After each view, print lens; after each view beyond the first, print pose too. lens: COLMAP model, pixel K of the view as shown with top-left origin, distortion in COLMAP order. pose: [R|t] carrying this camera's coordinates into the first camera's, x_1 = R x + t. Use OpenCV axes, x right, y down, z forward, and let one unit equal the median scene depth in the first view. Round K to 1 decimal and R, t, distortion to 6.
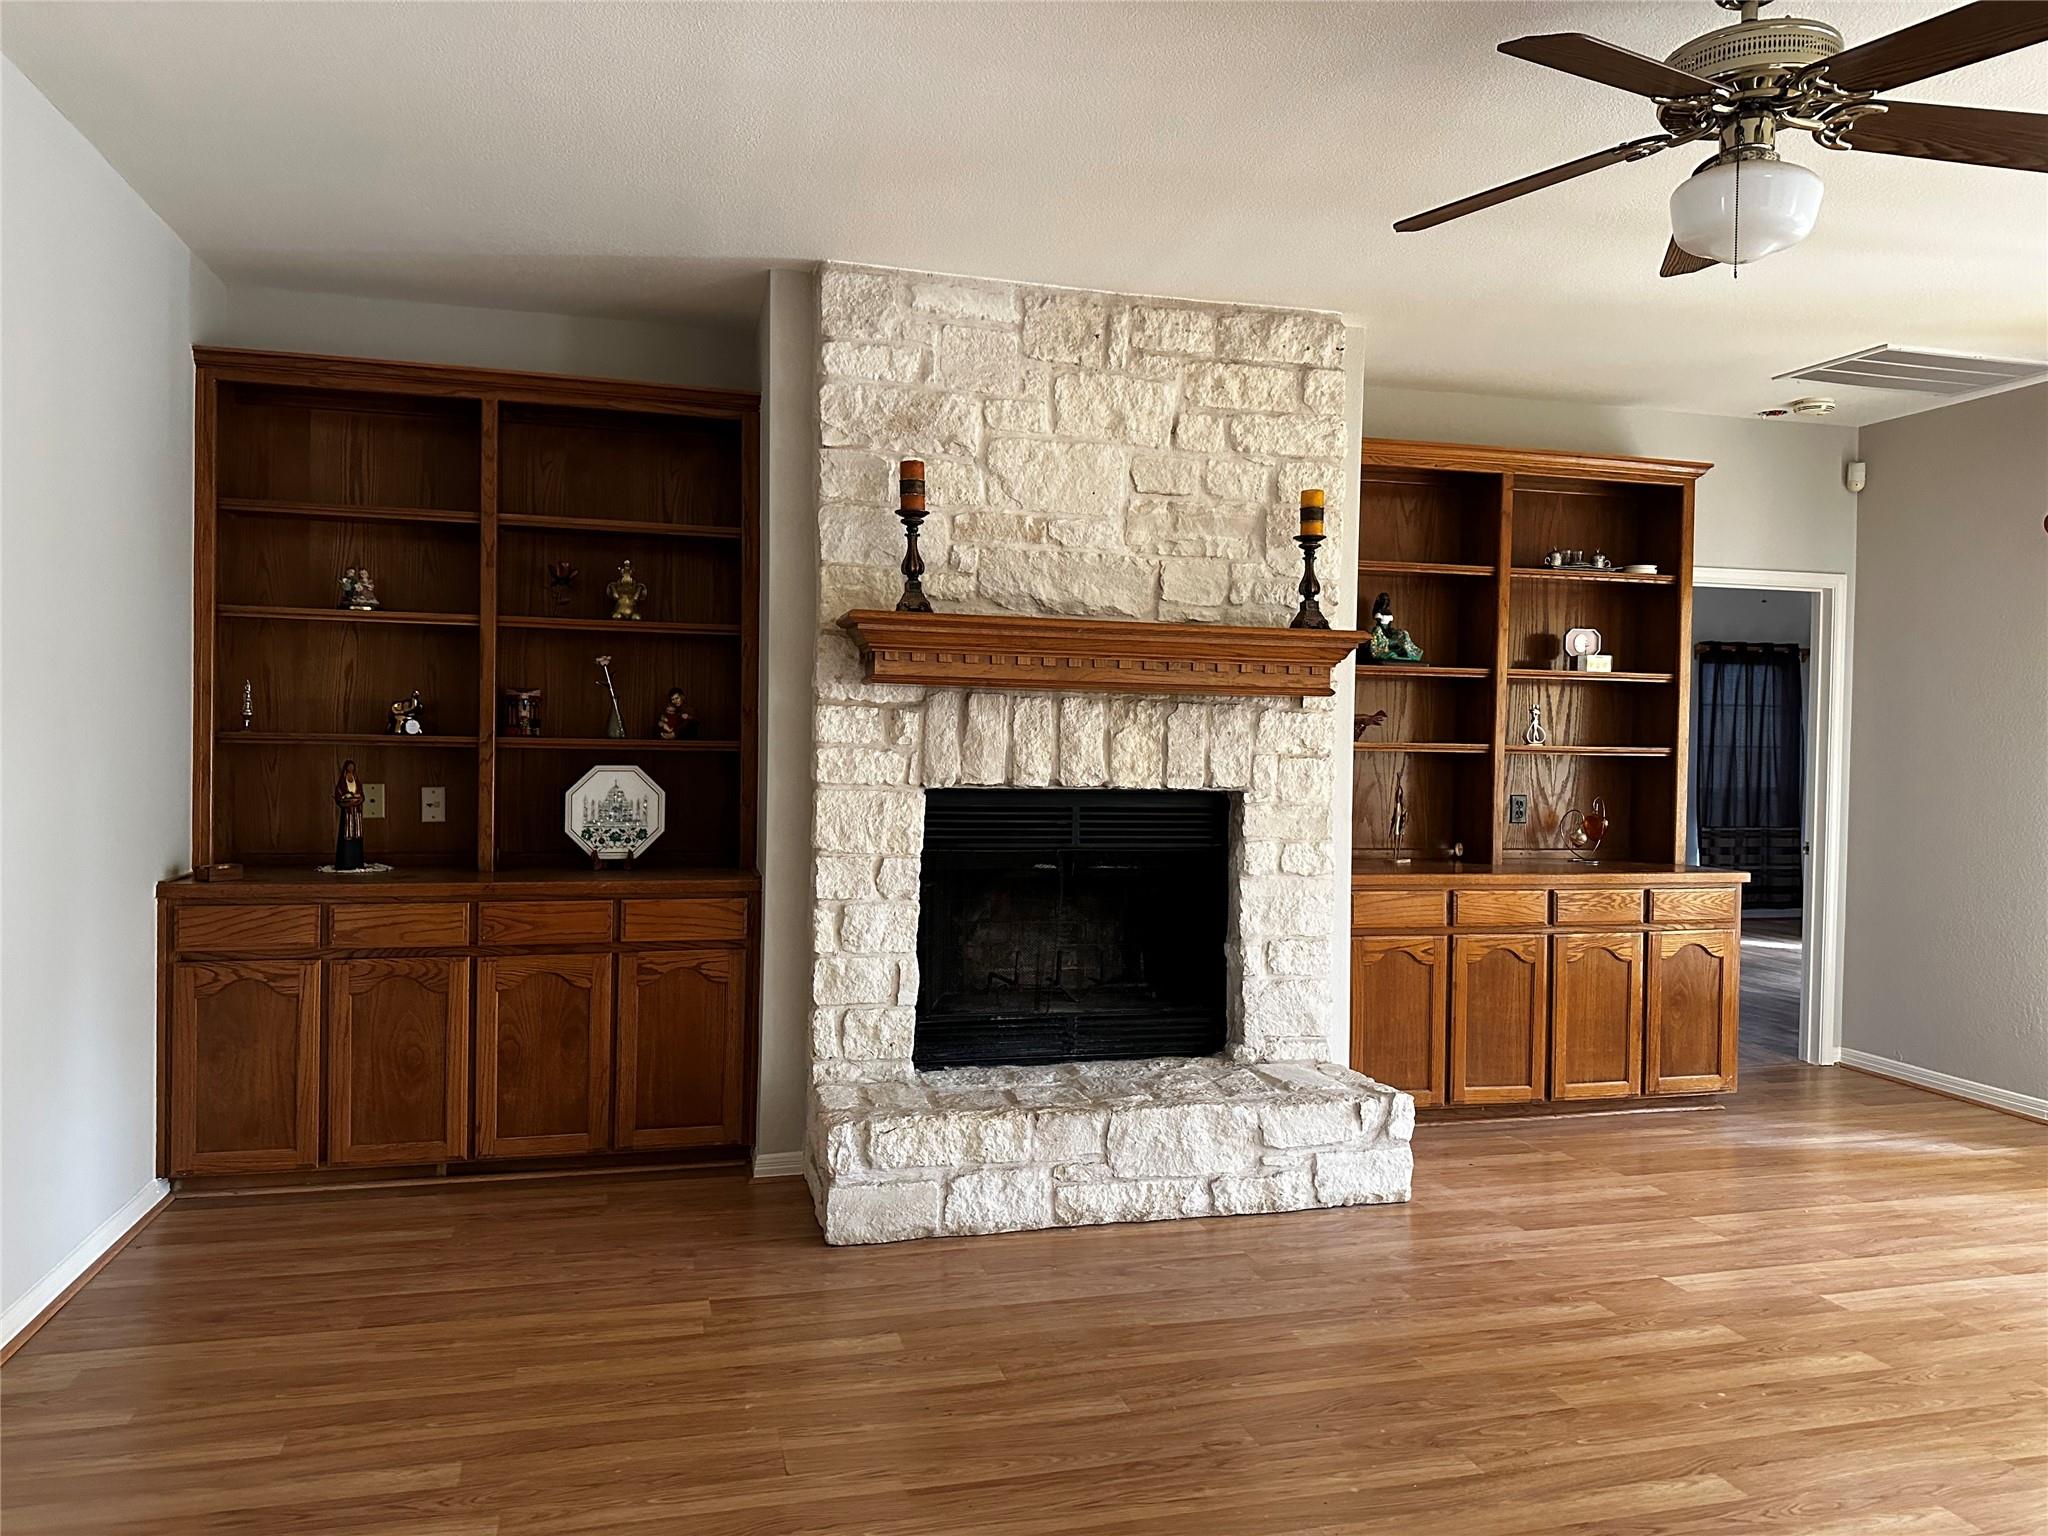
lens RADIAL K [[1433.5, 0, 1032.2], [0, 1433.5, 763.7], [0, 0, 1]] dist [0.082918, -0.091613]
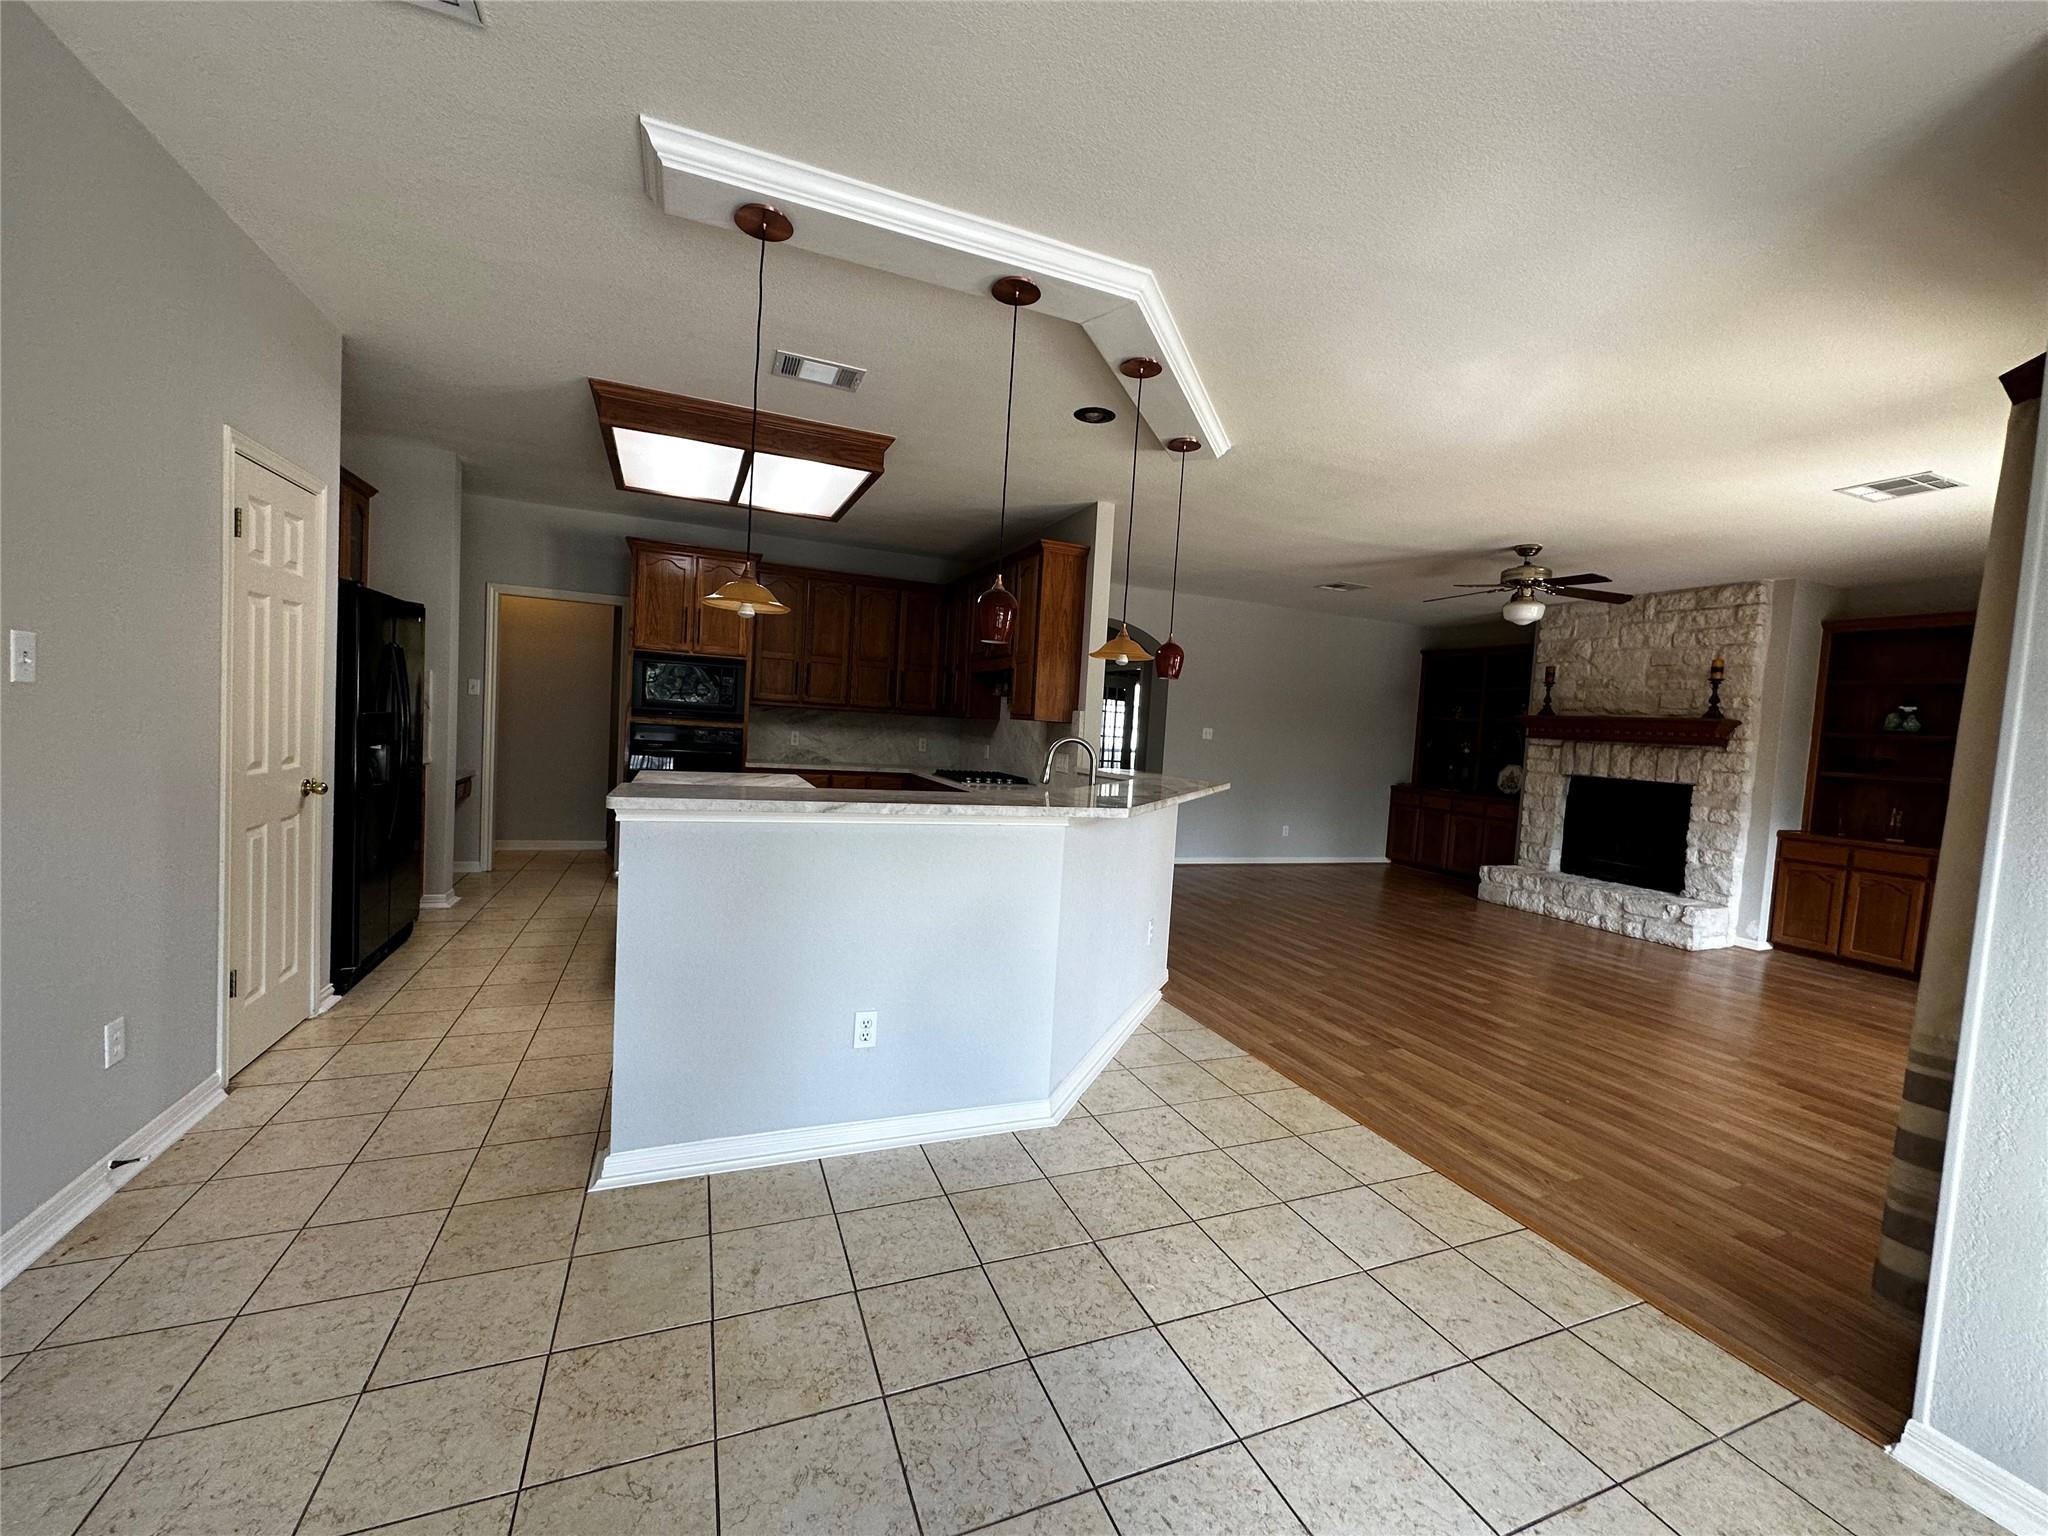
lens RADIAL K [[815.9, 0, 1021.0], [0, 815.9, 764.0], [0, 0, 1]] dist [-0.003927, 0.000731]
pose [[0.120457, 0.038097, -0.991987, 1.408492], [-0.075538, 0.996718, 0.029107, 0.030290], [0.989841, 0.071427, 0.122939, -0.297019]]
